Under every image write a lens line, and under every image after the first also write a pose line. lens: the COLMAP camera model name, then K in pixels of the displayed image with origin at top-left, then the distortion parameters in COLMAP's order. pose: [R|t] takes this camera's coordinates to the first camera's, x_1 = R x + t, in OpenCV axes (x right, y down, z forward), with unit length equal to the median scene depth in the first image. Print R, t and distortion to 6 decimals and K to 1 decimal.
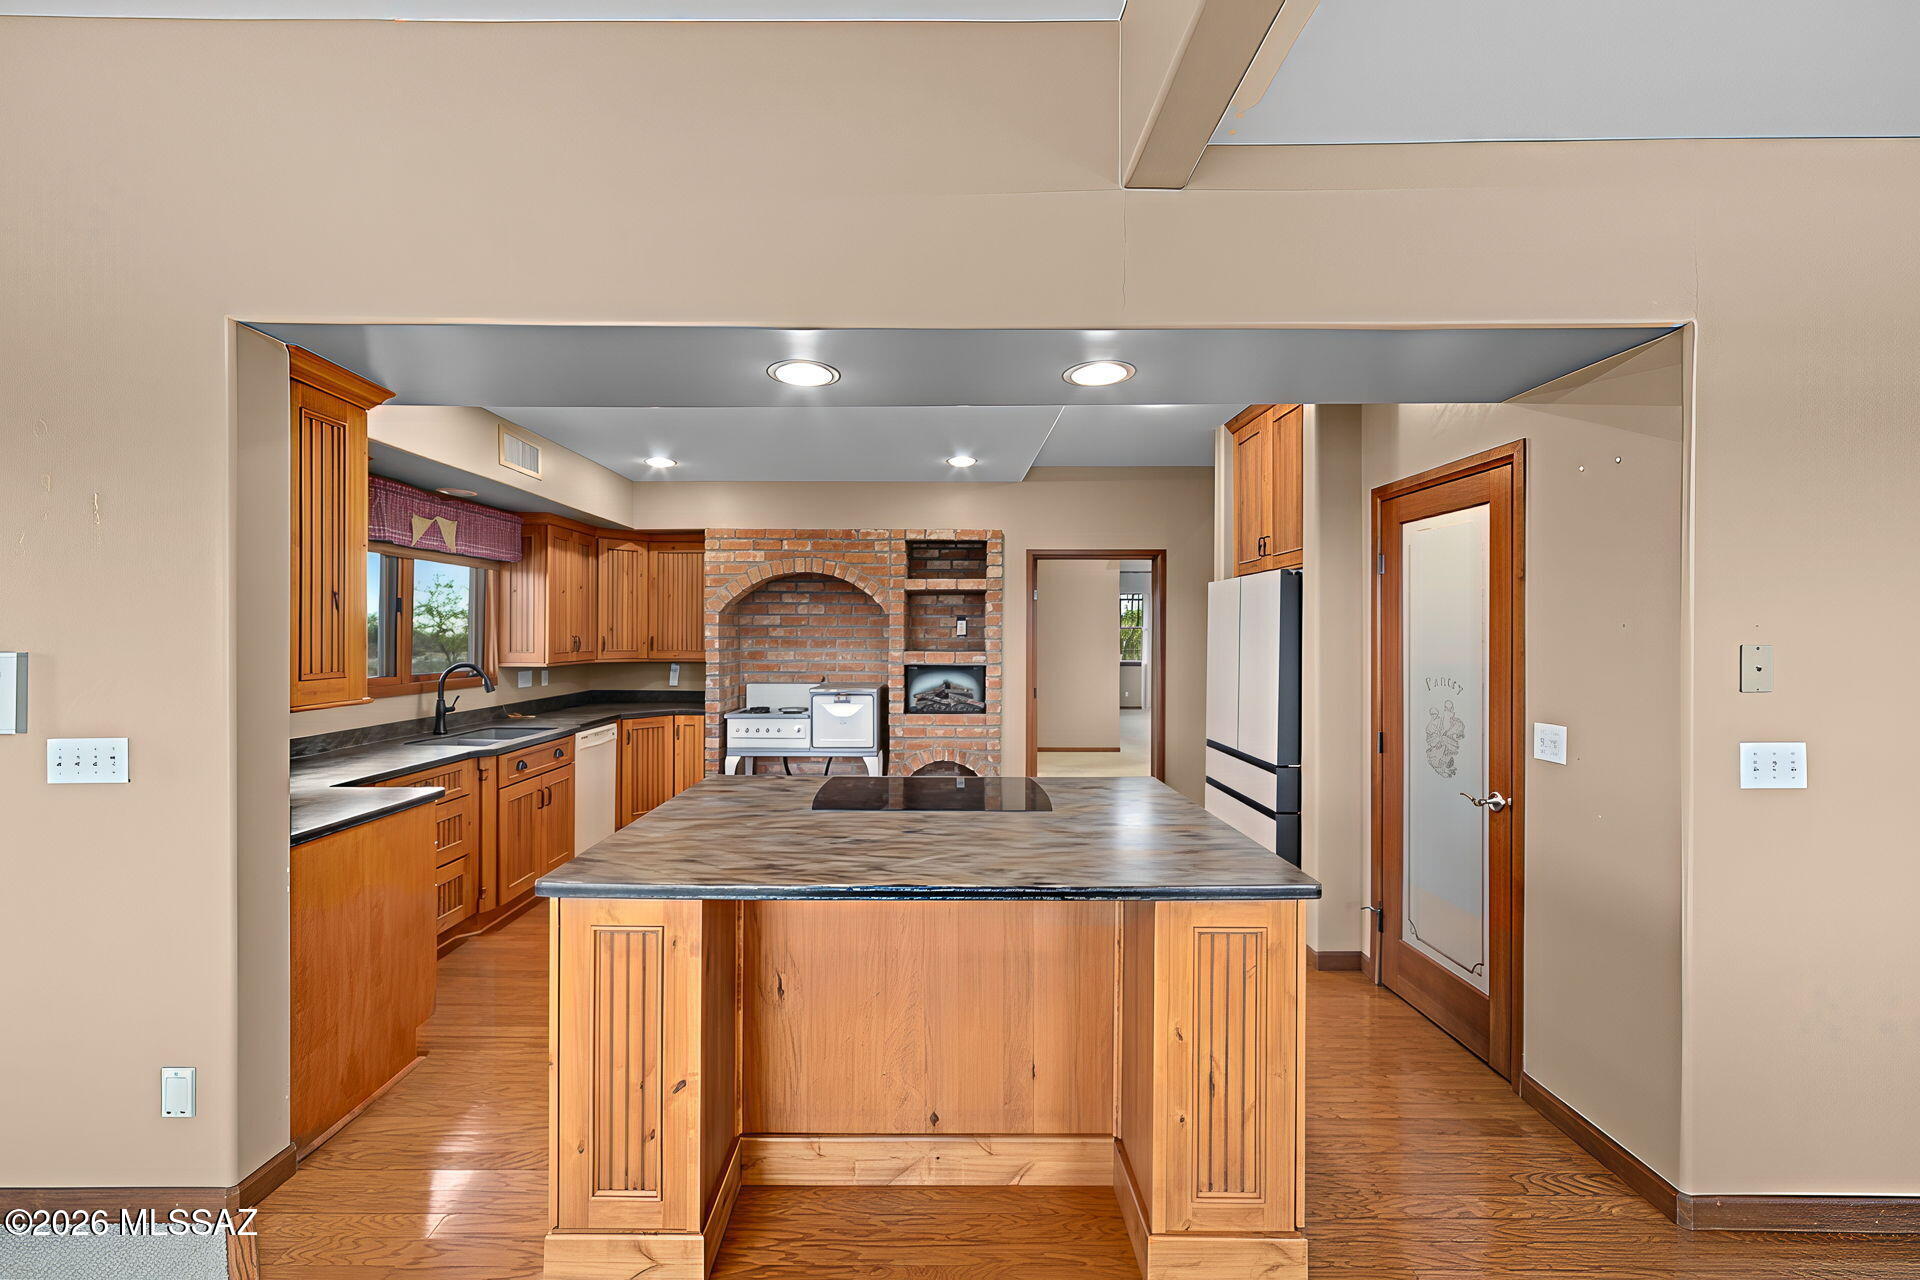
lens RADIAL K [[740.7, 0, 951.2], [0, 740.7, 637.0], [0, 0, 1]] dist [0.001238, 0.000772]
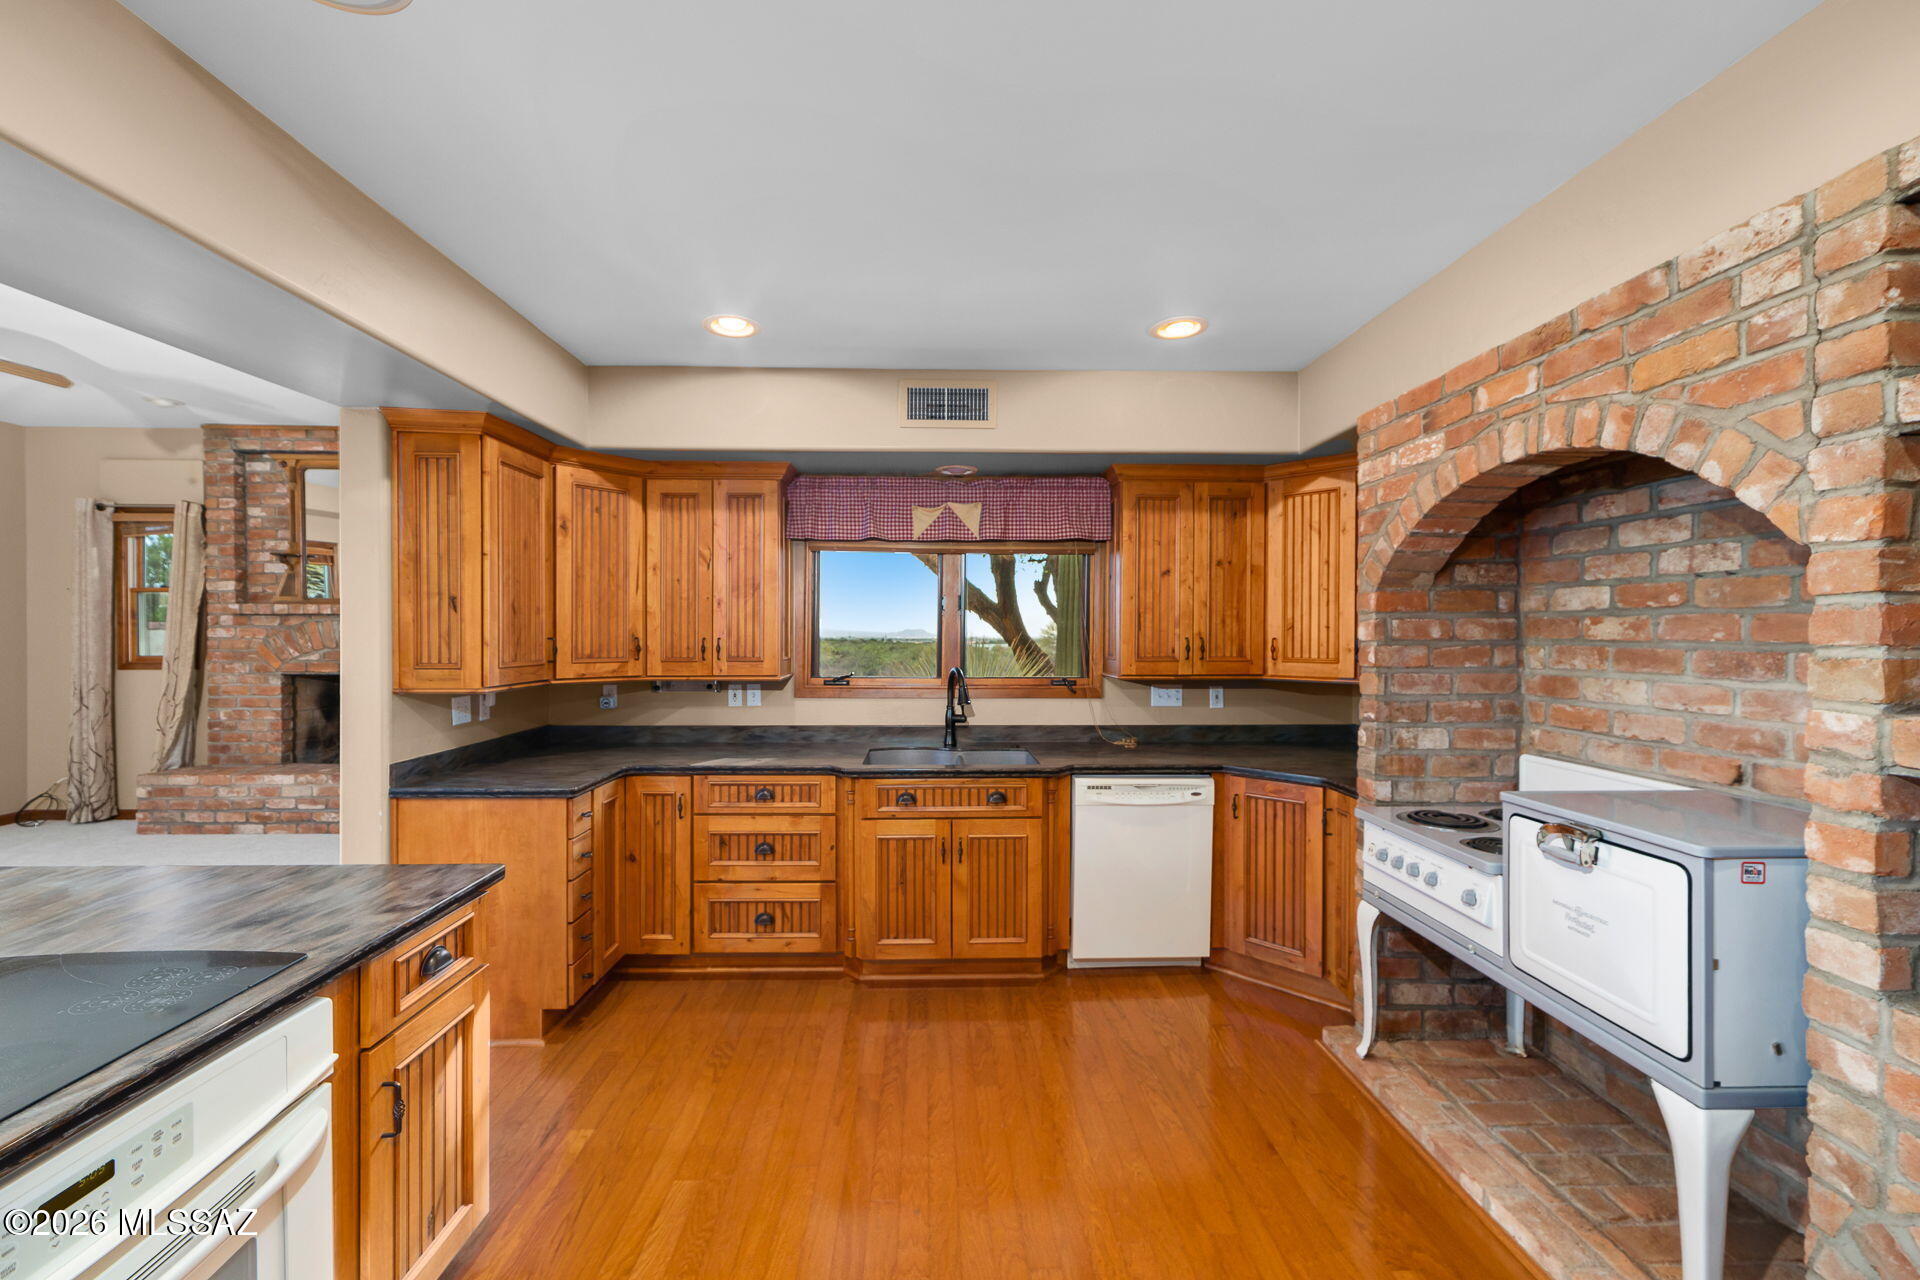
lens RADIAL K [[740.7, 0, 953.7], [0, 740.7, 639.9], [0, 0, 1]] dist [0.001238, 0.000772]
pose [[0.015209, 0.005140, -0.999871, 0.151561], [-0.006230, 0.999968, 0.005045, -0.000839], [0.999865, 0.006153, 0.015241, 0.724513]]
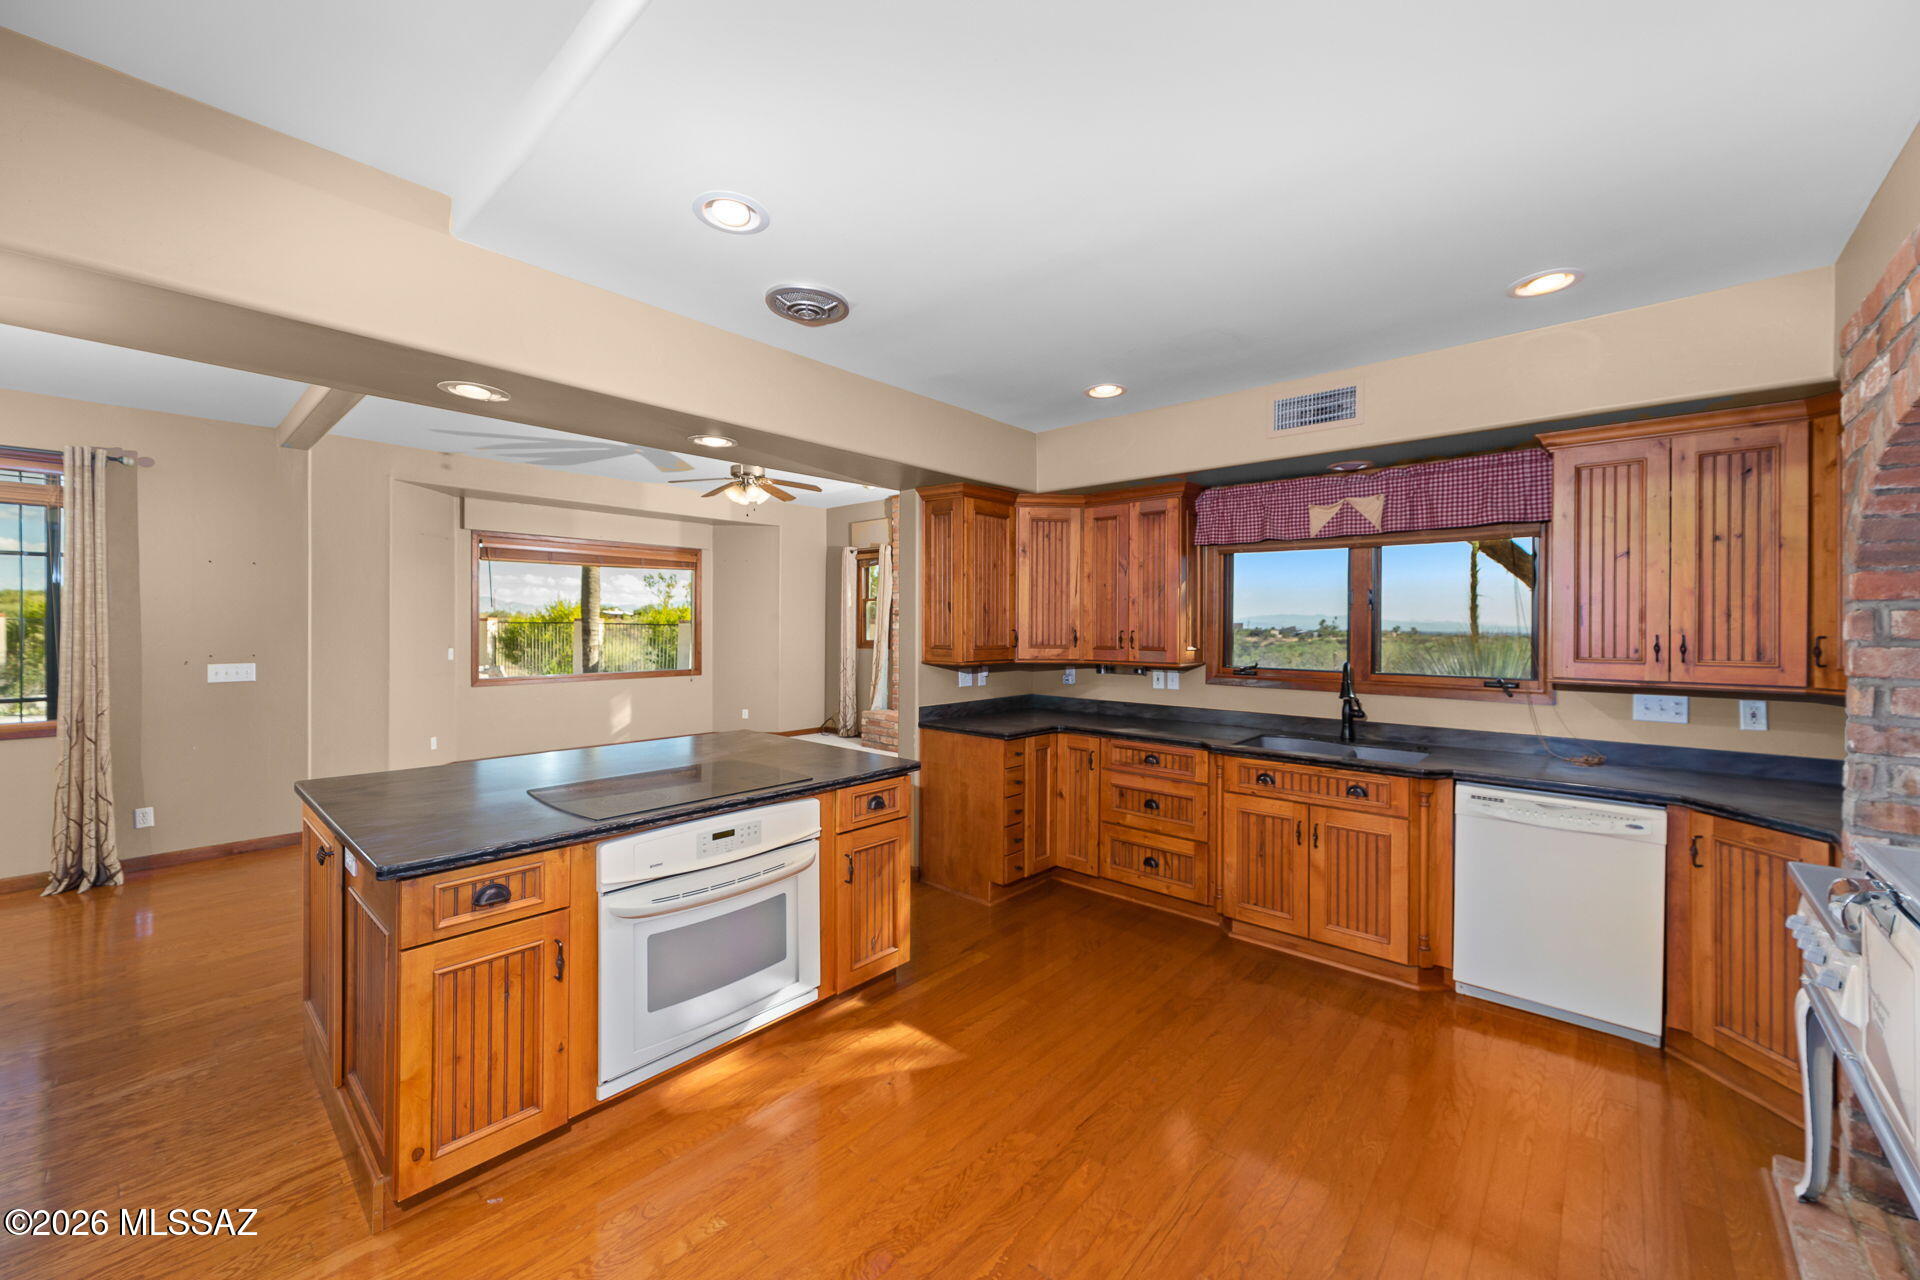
lens RADIAL K [[740.7, 0, 966.8], [0, 740.7, 623.6], [0, 0, 1]] dist [0.001238, 0.000772]
pose [[-0.670806, -0.008832, -0.741580, 0.210383], [-0.011161, 0.999936, -0.001813, -0.001919], [0.741549, 0.007061, -0.670862, 0.922663]]
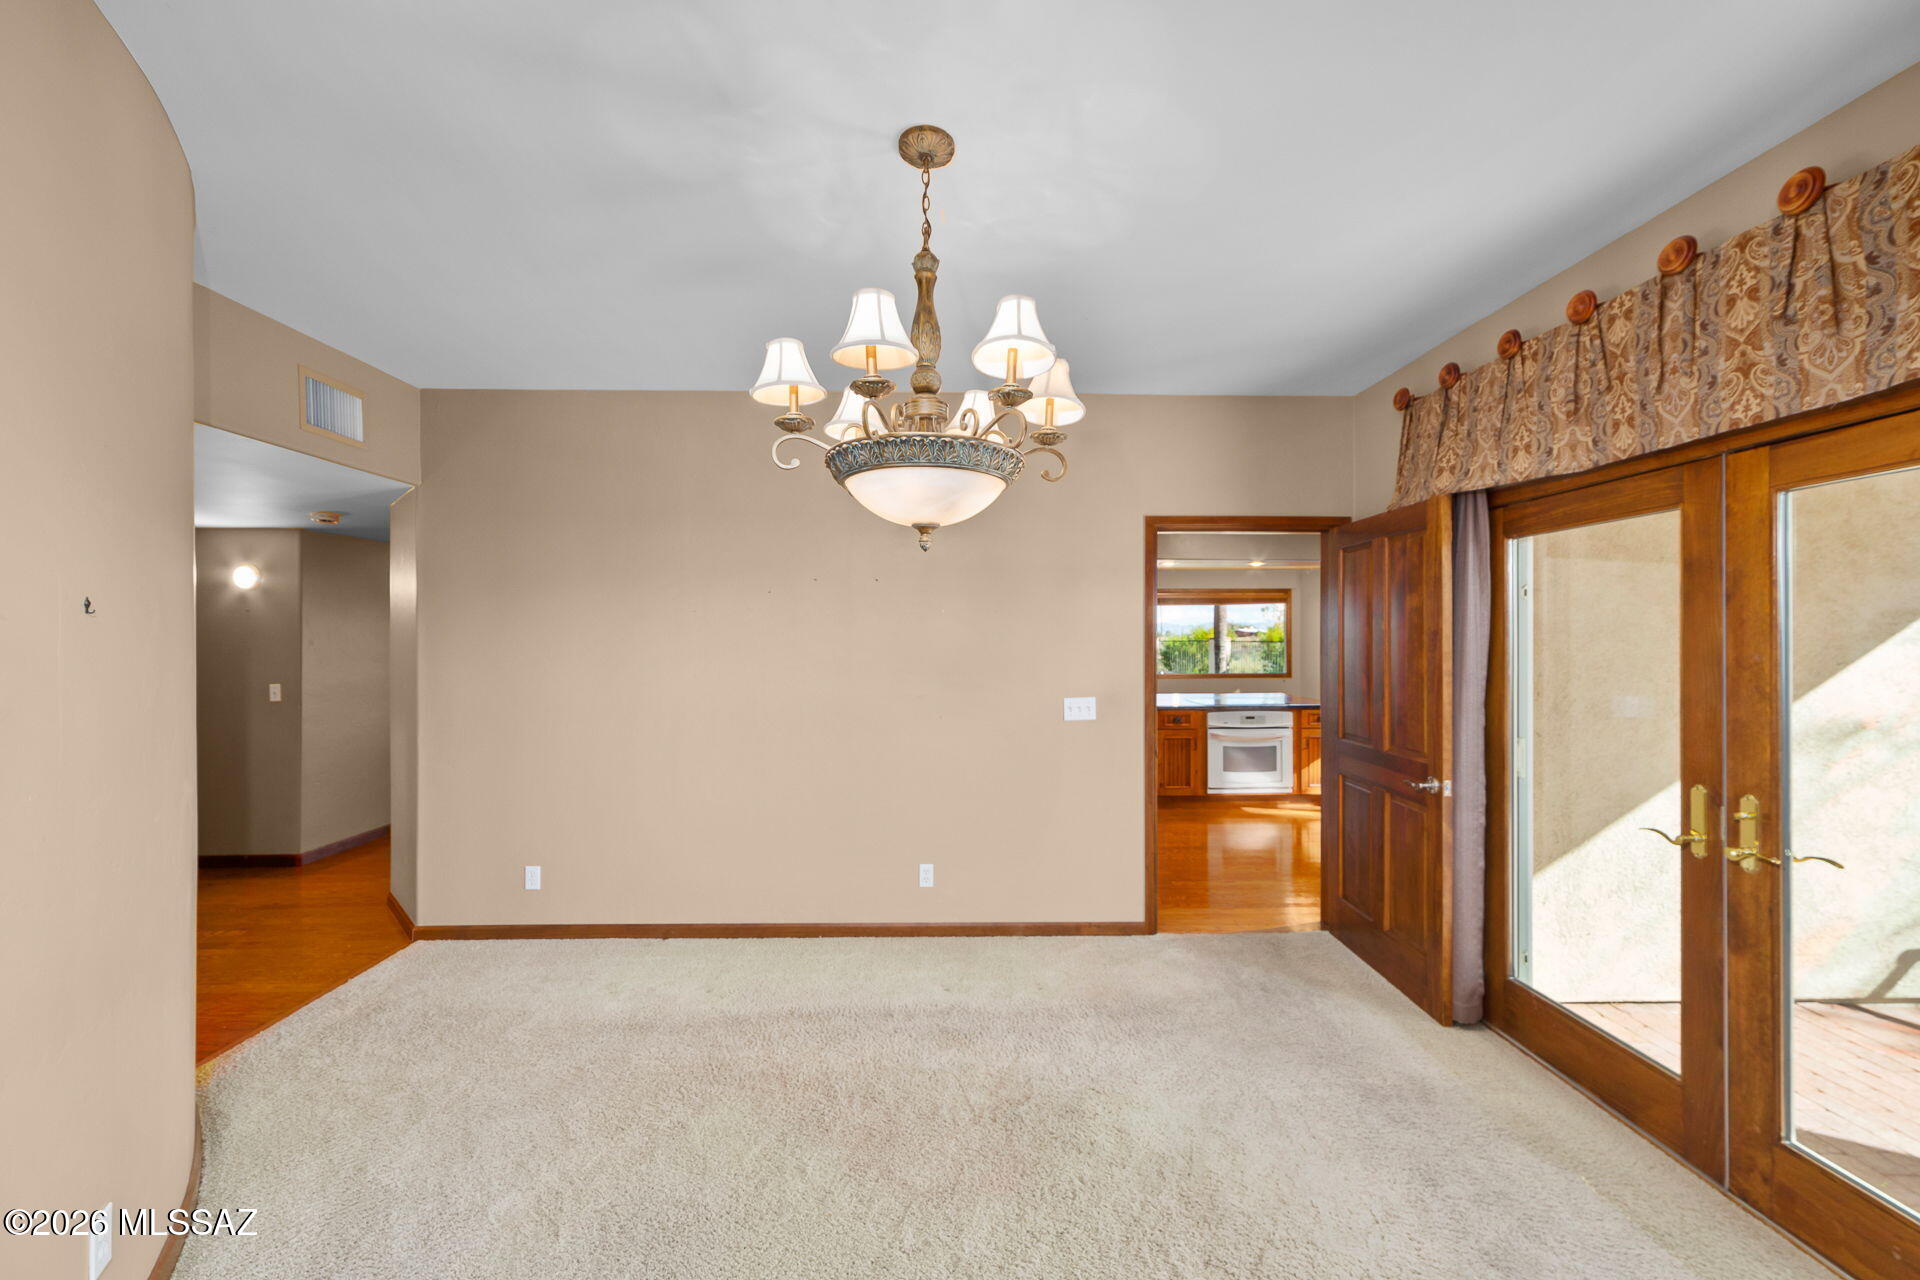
lens RADIAL K [[740.7, 0, 964.9], [0, 740.7, 646.7], [0, 0, 1]] dist [0.001238, 0.000772]
pose [[-0.999758, -0.000391, -0.021995, 0.447589], [-0.000609, 0.999951, 0.009919, -0.003007], [0.021990, 0.009930, -0.999709, 1.643285]]
